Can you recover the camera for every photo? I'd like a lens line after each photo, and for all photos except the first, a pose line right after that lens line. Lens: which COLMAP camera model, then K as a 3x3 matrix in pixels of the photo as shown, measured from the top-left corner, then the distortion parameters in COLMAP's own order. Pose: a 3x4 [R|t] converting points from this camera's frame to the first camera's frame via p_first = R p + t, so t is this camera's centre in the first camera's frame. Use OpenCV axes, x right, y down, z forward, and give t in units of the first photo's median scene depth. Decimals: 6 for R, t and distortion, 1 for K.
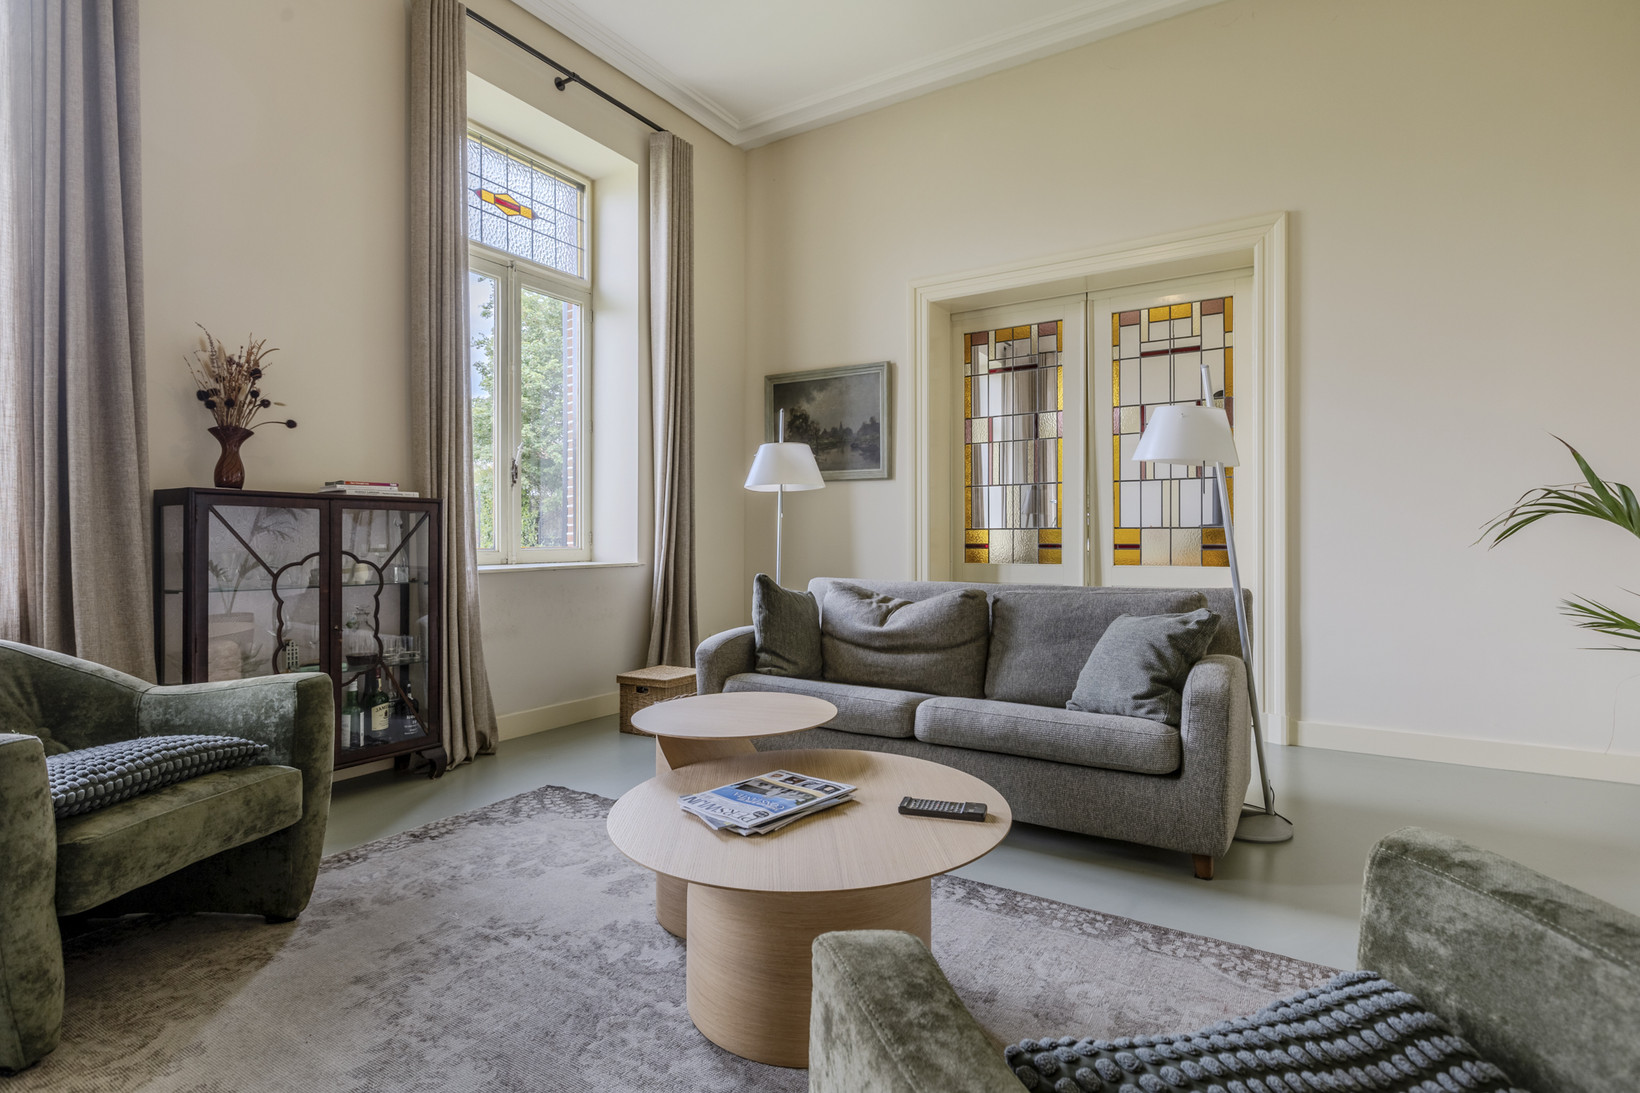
lens RADIAL K [[809.9, 0, 818.1], [0, 809.9, 538.5], [0, 0, 1]] dist [0.003165, 0.000711]
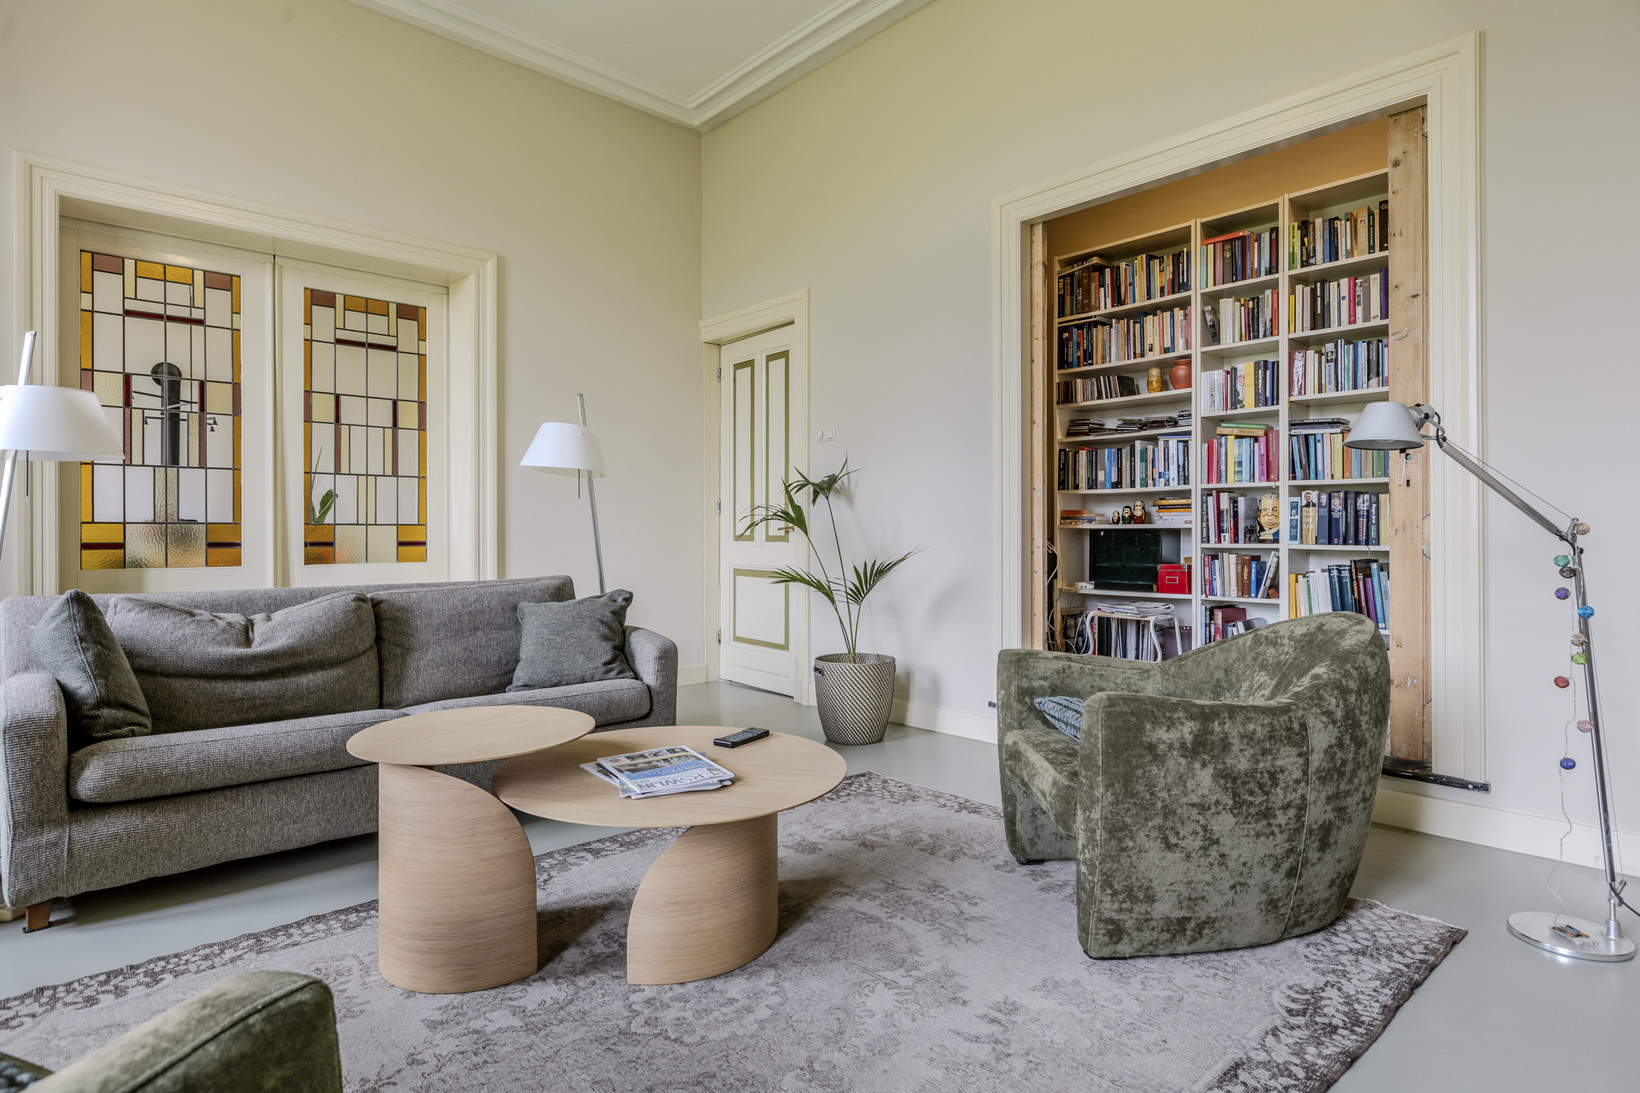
lens RADIAL K [[886.6, 0, 820.0], [0, 886.6, 546.5], [0, 0, 1]] dist [-0.007184, -0.000879]
pose [[0.256729, -0.011869, 0.966411, -0.608666], [0.002626, 0.999929, 0.011583, 0.003029], [-0.966480, -0.000436, 0.256742, 0.256678]]
